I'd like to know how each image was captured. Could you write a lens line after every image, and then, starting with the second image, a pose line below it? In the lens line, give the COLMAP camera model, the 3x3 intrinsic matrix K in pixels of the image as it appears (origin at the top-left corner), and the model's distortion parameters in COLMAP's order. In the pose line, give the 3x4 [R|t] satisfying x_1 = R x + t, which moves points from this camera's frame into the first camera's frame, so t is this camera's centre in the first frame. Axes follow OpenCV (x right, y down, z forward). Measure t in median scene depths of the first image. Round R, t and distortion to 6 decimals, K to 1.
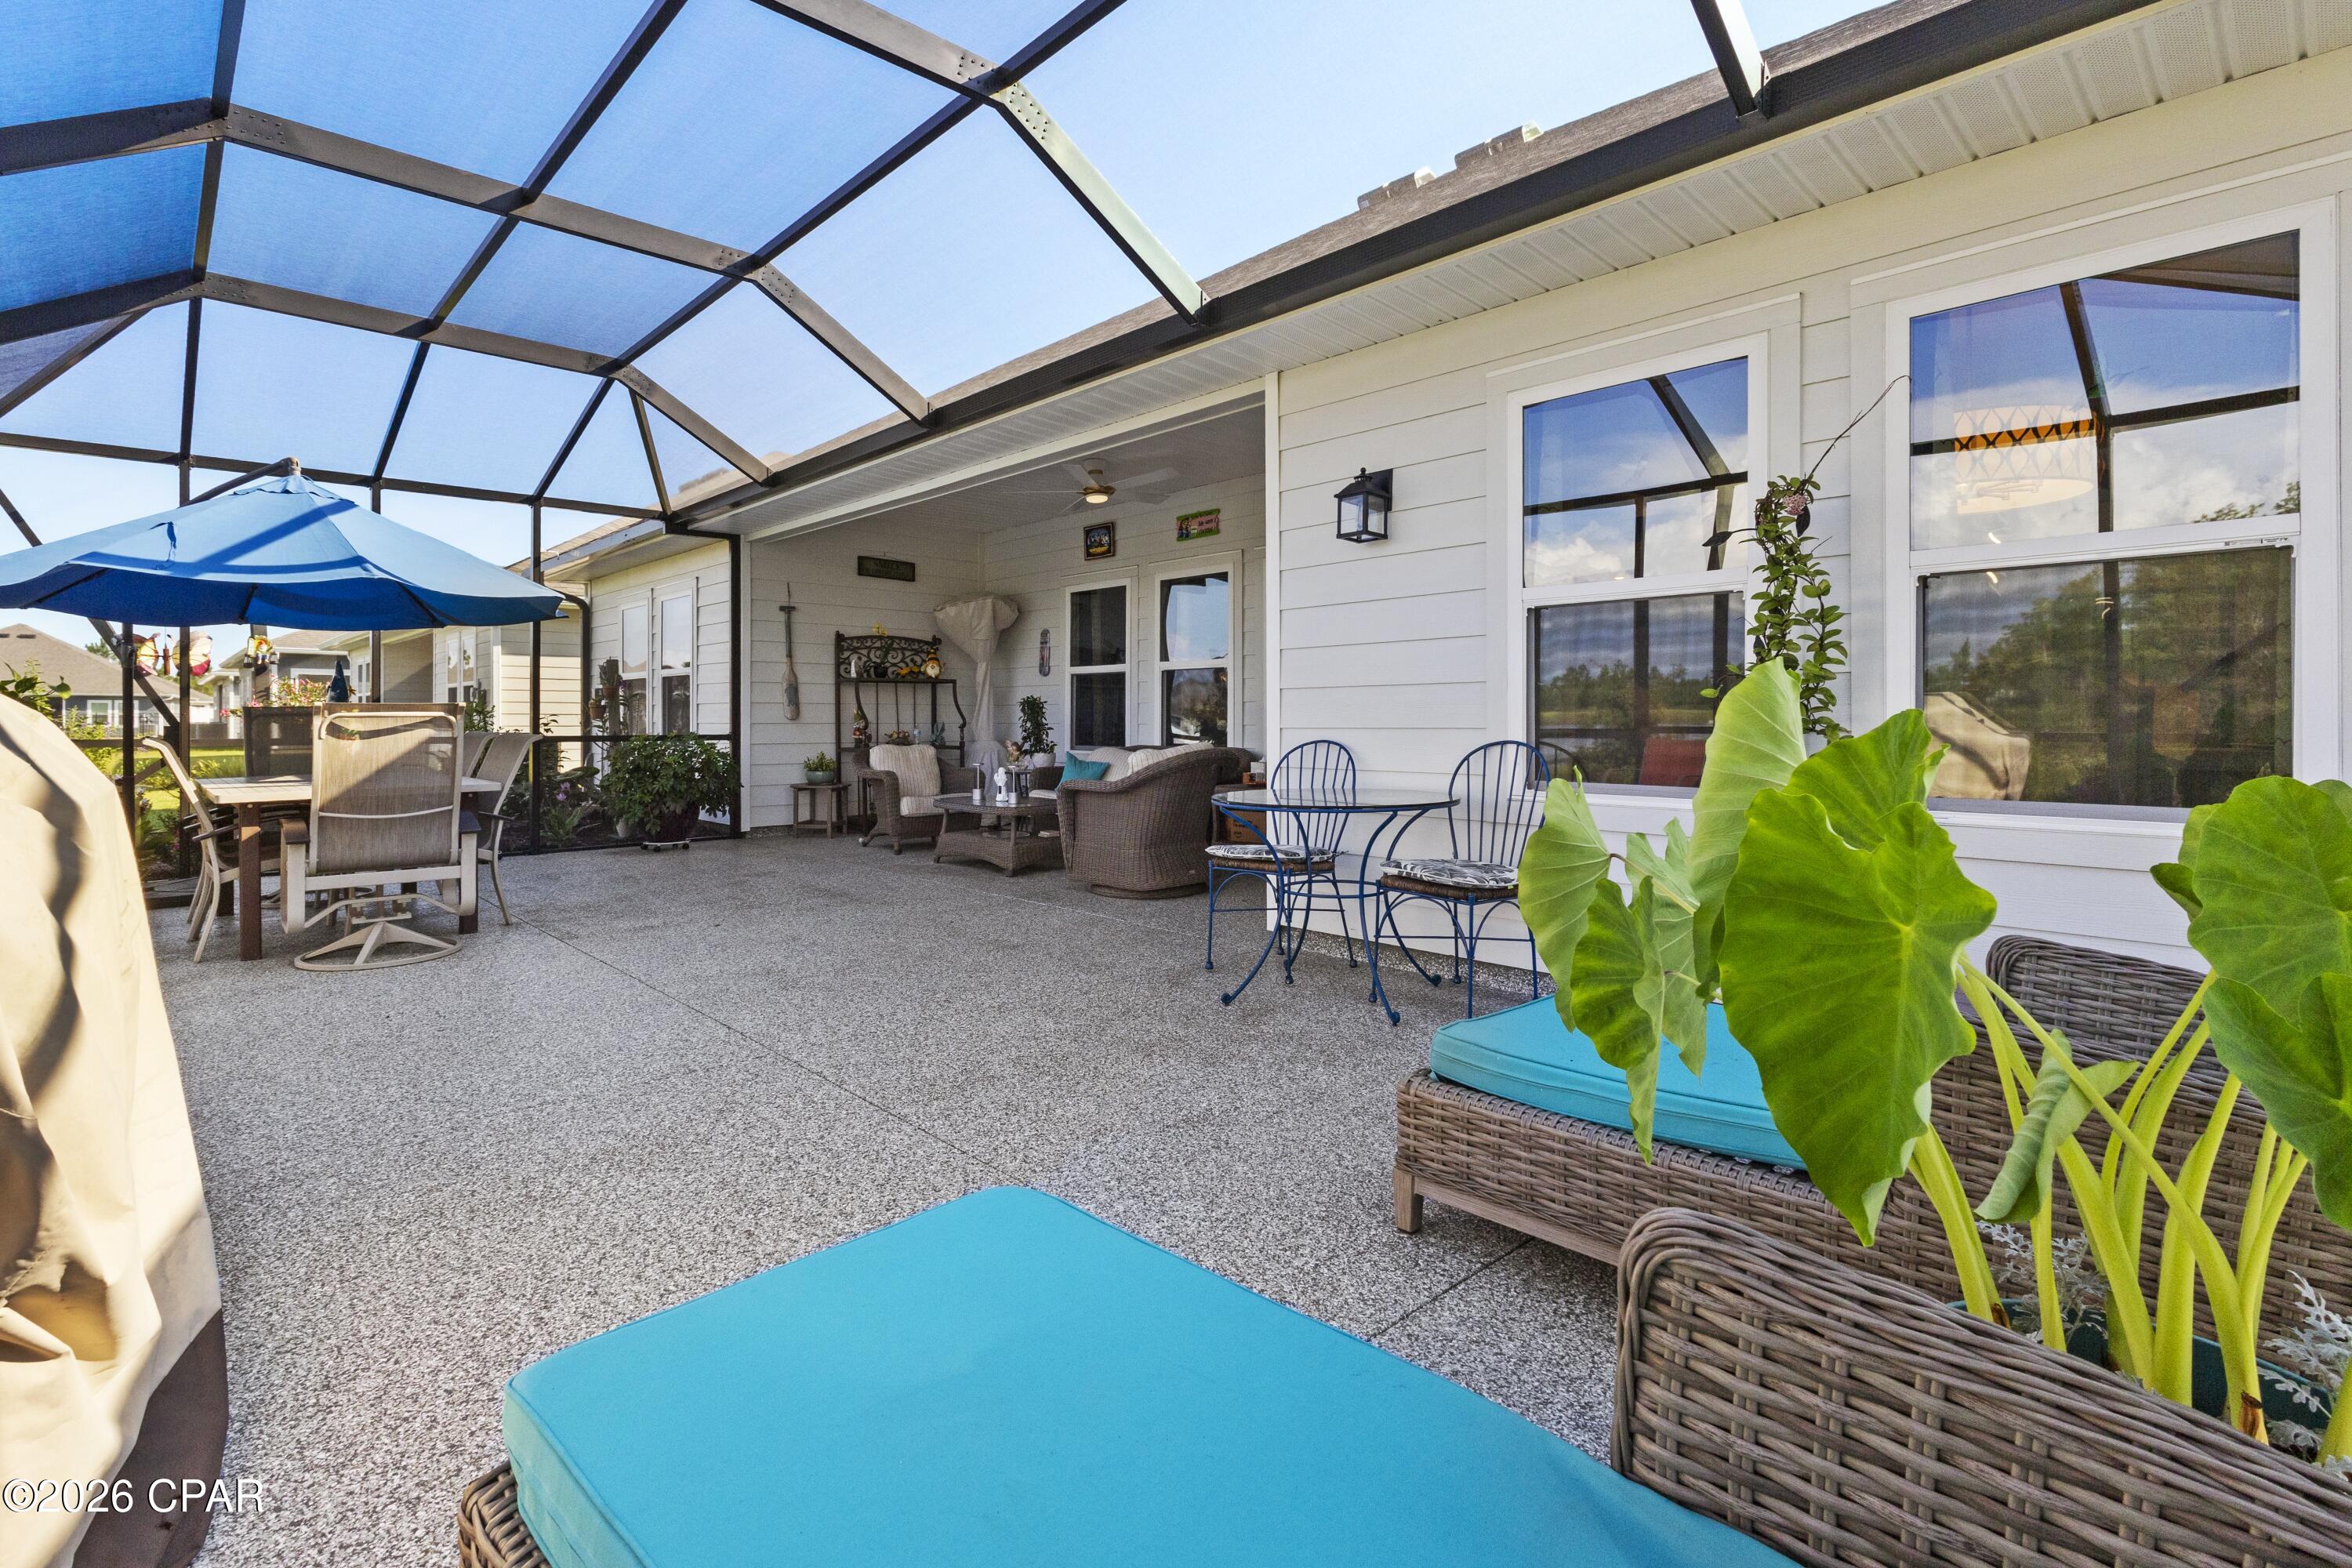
lens RADIAL K [[1112.0, 0, 1164.8], [0, 1112.0, 703.7], [0, 0, 1]] dist [0.001439, 0.000535]
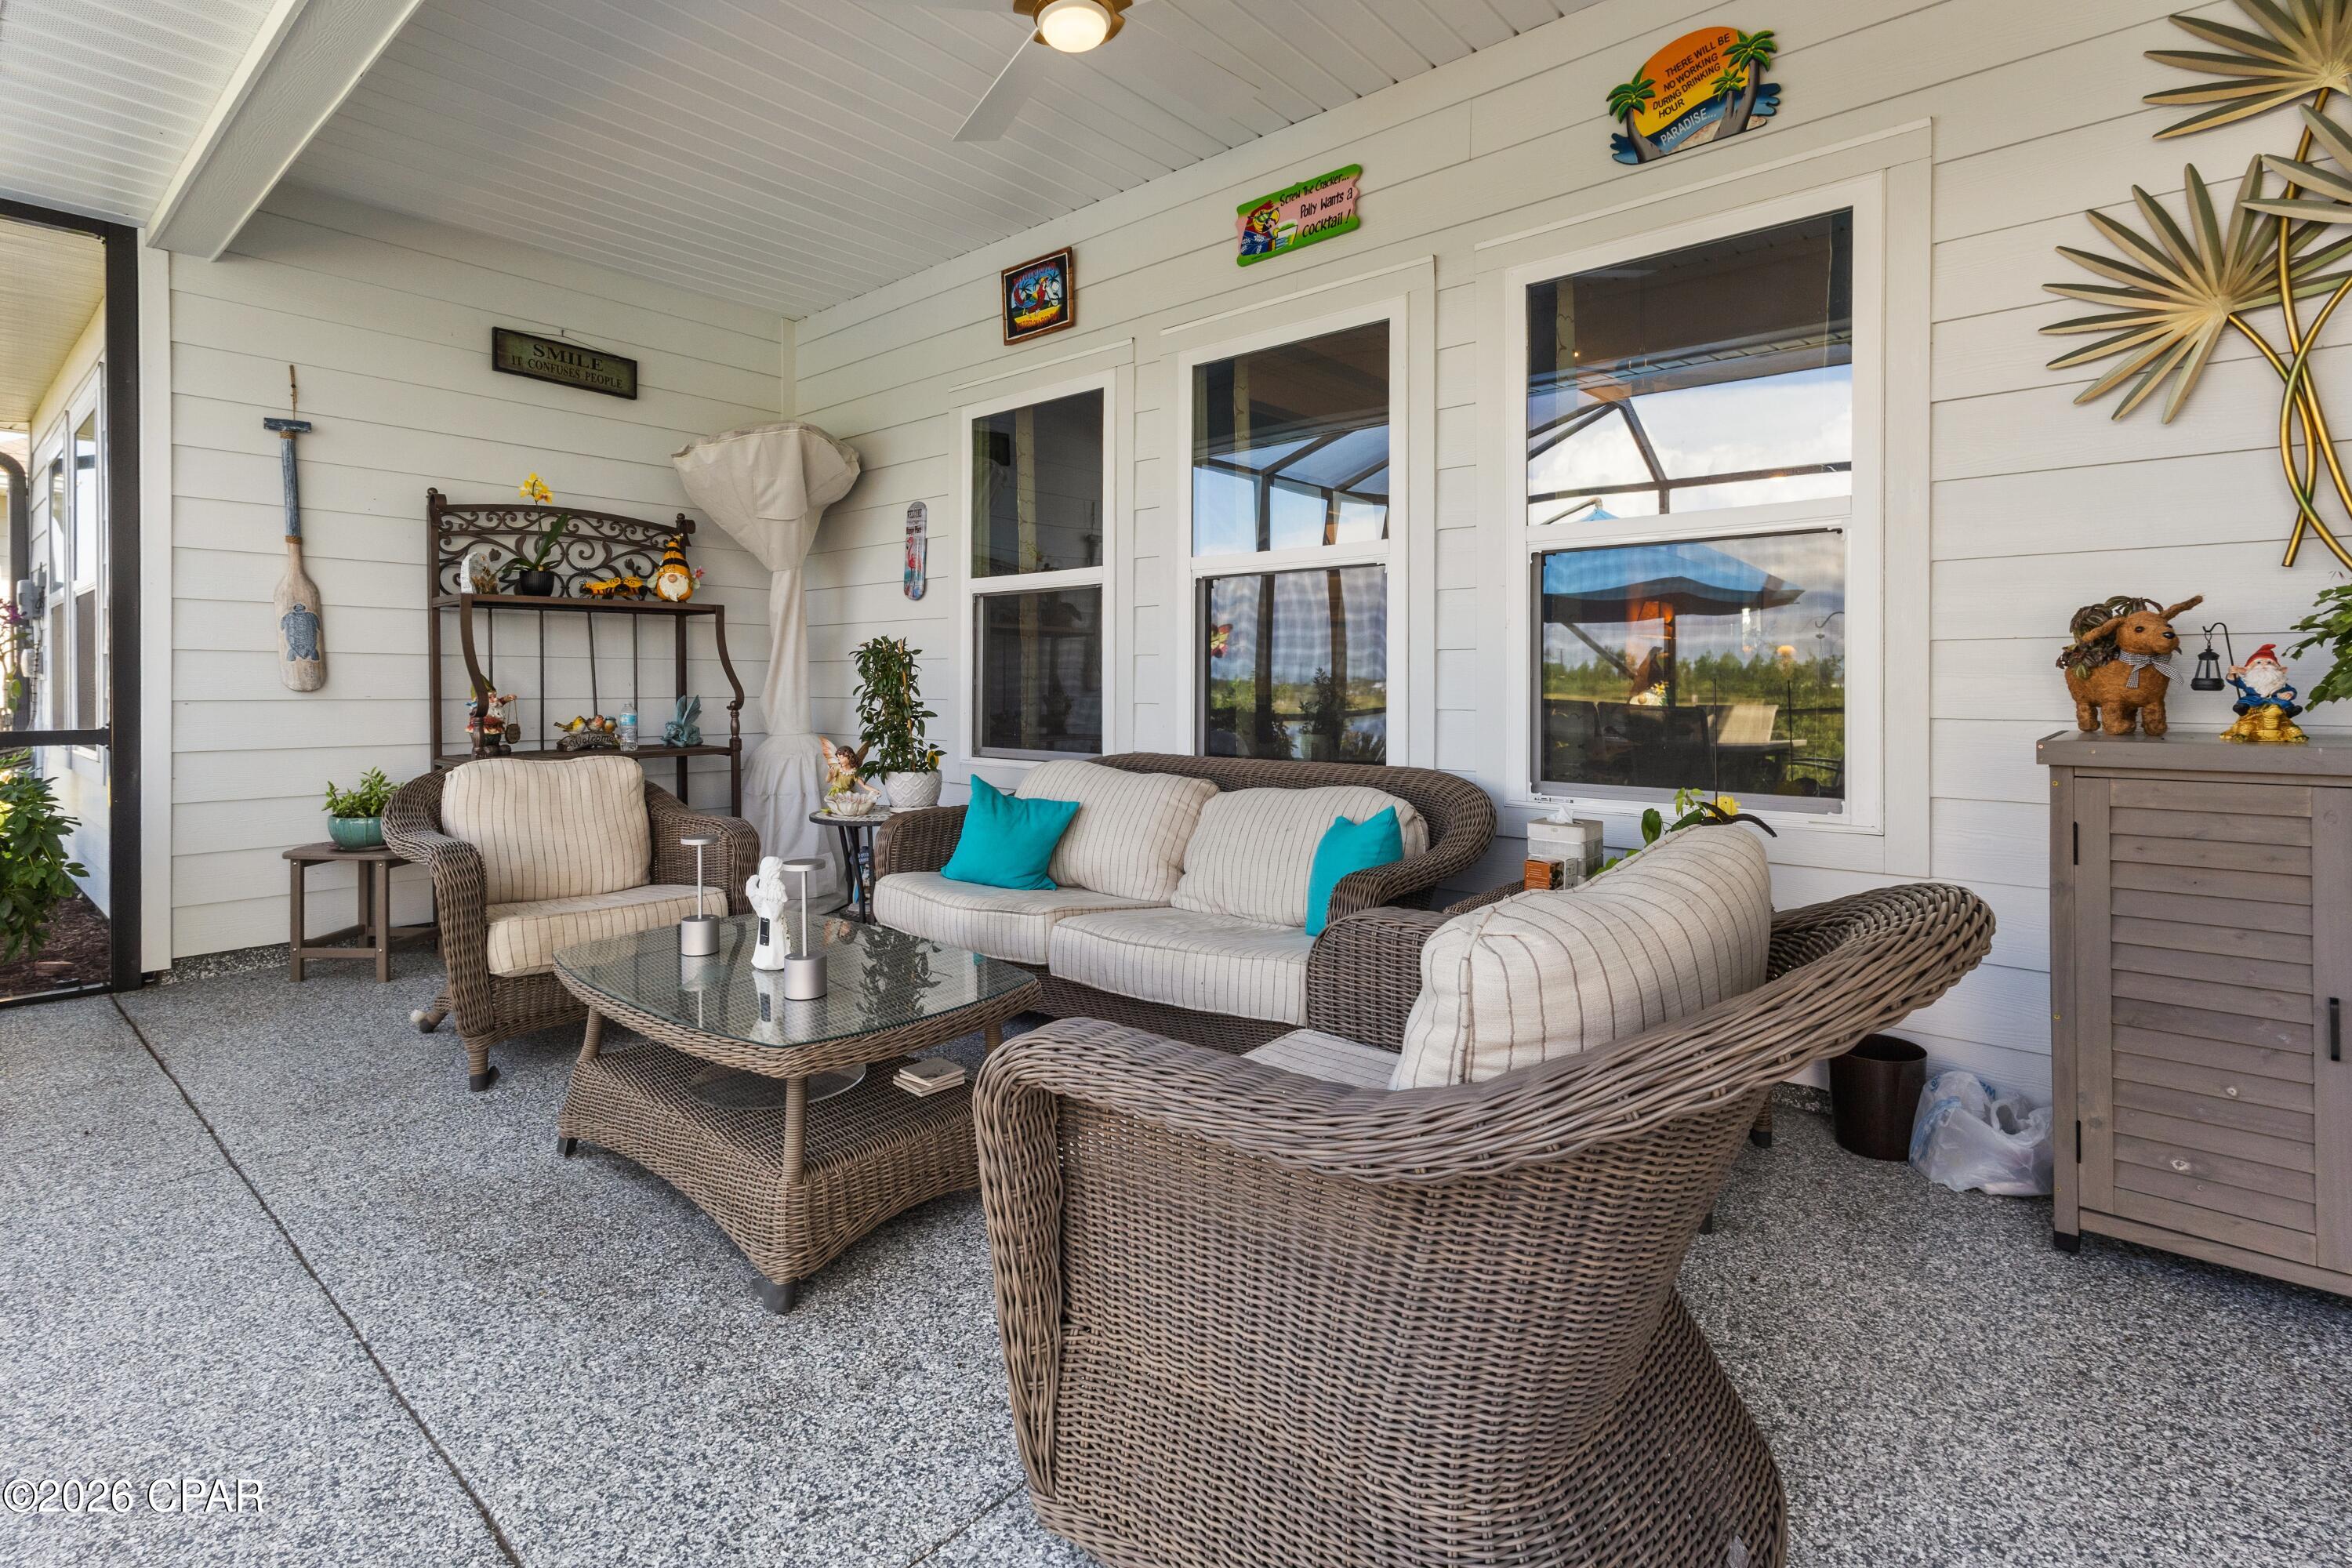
lens RADIAL K [[1112.0, 0, 1164.8], [0, 1112.0, 703.7], [0, 0, 1]] dist [0.001439, 0.000535]
pose [[0.993802, 0.000515, 0.111162, -0.057918], [-0.004056, 0.999491, 0.031634, 0.004312], [-0.111089, -0.031889, 0.993299, 0.541305]]
